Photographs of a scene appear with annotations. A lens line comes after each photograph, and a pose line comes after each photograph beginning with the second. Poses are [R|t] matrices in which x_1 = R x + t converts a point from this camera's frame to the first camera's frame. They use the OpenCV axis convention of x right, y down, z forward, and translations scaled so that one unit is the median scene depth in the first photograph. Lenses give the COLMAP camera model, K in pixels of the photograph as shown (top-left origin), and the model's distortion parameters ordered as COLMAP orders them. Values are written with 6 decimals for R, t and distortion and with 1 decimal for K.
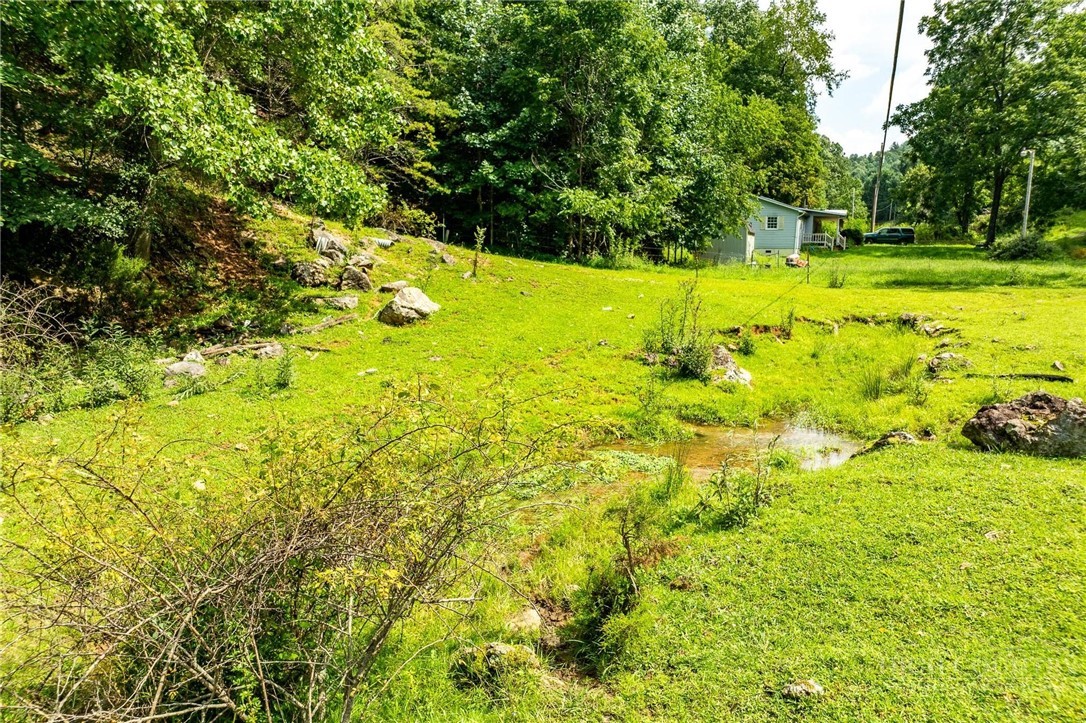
lens RADIAL K [[769.7, 0, 534.9], [0, 769.7, 388.6], [0, 0, 1]] dist [-0.042527, 0.012570]
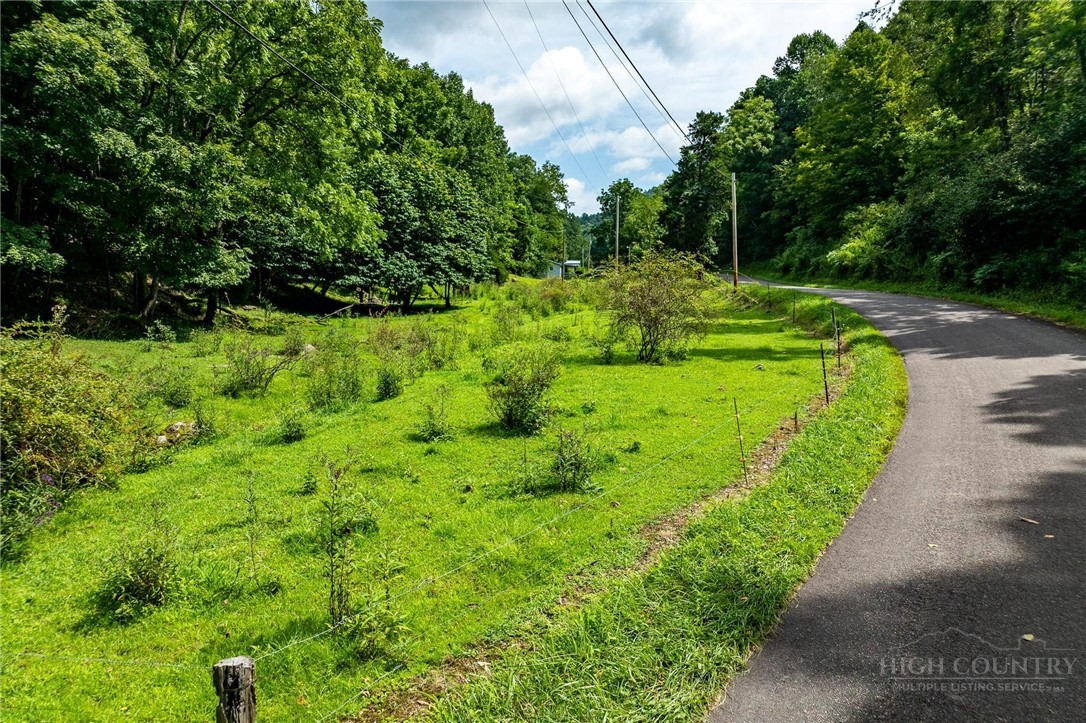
lens RADIAL K [[769.7, 0, 543.6], [0, 769.7, 356.9], [0, 0, 1]] dist [-0.042527, 0.012570]
pose [[0.946563, -0.026509, 0.321428, -0.533296], [0.057742, 0.994443, -0.088028, 0.297286], [-0.317309, 0.101883, 0.942834, -1.365343]]
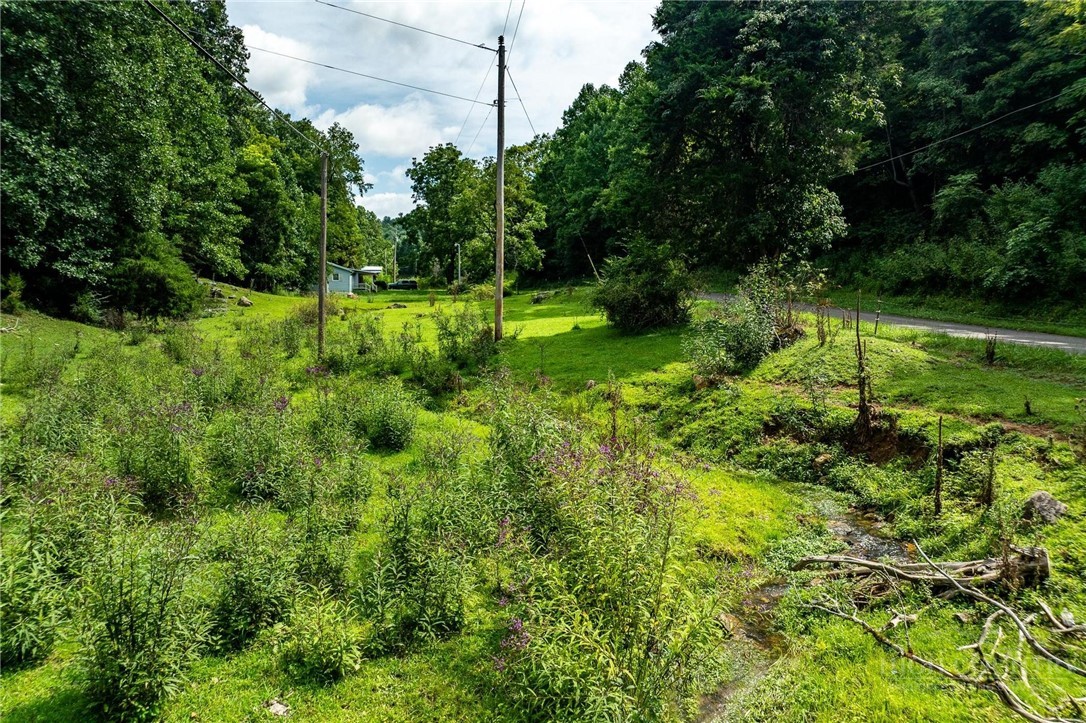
lens RADIAL K [[769.7, 0, 546.0], [0, 769.7, 341.5], [0, 0, 1]] dist [-0.042527, 0.012570]
pose [[0.834220, -0.033821, 0.550394, -0.225862], [0.103453, 0.989994, -0.095967, 0.128519], [-0.541641, 0.136997, 0.829371, -0.607524]]
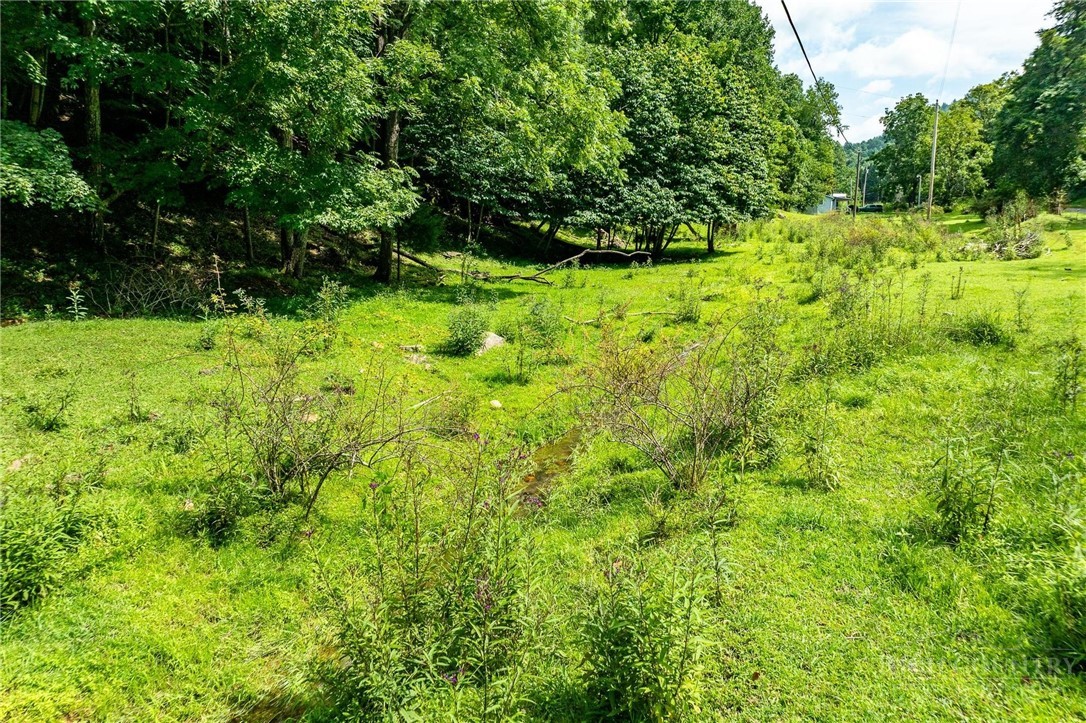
lens RADIAL K [[769.7, 0, 548.1], [0, 769.7, 342.8], [0, 0, 1]] dist [-0.042527, 0.012570]
pose [[0.999811, -0.003741, 0.019070, -0.507602], [0.004382, 0.999424, -0.033656, 0.258250], [-0.018933, 0.033733, 0.999252, -1.172762]]
